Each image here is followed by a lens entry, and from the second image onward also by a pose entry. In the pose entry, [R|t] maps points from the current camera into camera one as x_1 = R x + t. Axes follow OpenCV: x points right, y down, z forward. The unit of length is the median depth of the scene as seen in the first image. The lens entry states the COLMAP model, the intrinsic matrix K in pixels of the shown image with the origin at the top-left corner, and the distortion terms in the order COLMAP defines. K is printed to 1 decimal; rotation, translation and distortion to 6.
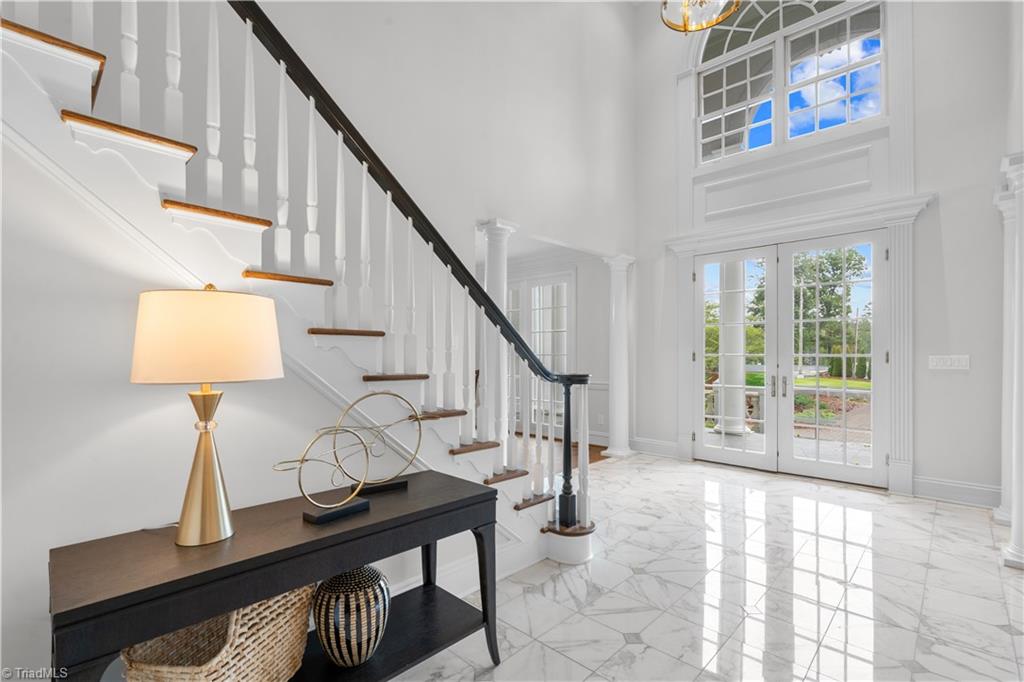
lens RADIAL K [[468.9, 0, 513.3], [0, 468.9, 343.9], [0, 0, 1]] dist [-0.014849, 0.004833]
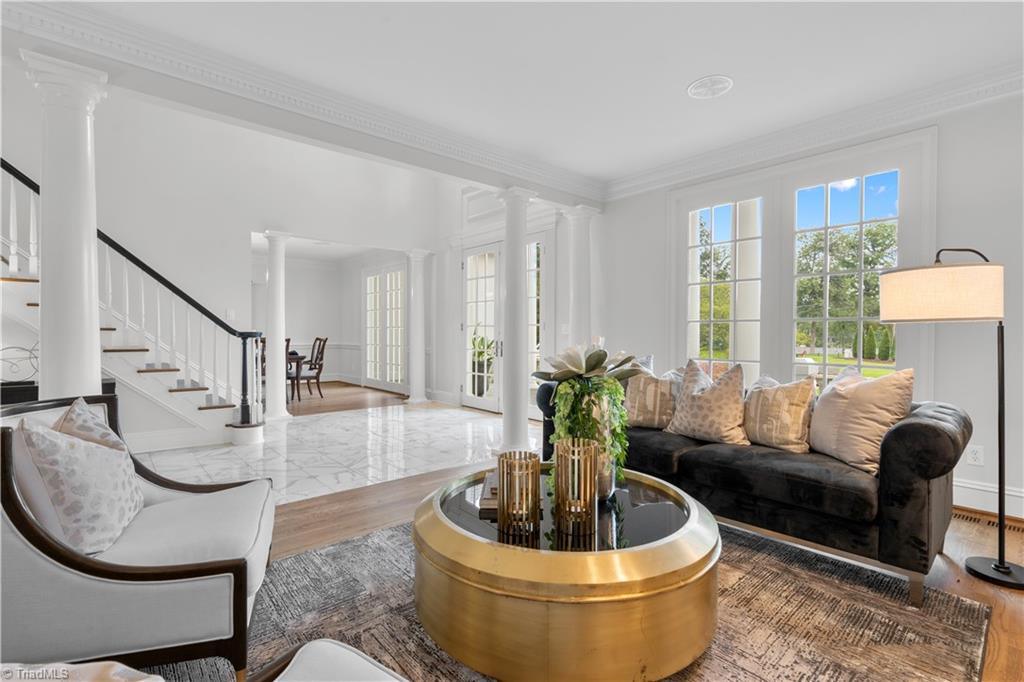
lens RADIAL K [[468.9, 0, 507.0], [0, 468.9, 332.1], [0, 0, 1]] dist [-0.014849, 0.004833]
pose [[0.996607, 0.003686, -0.082222, 0.624210], [-0.002261, 0.999846, 0.017412, 0.018652], [0.082273, -0.017167, 0.996462, -0.297423]]
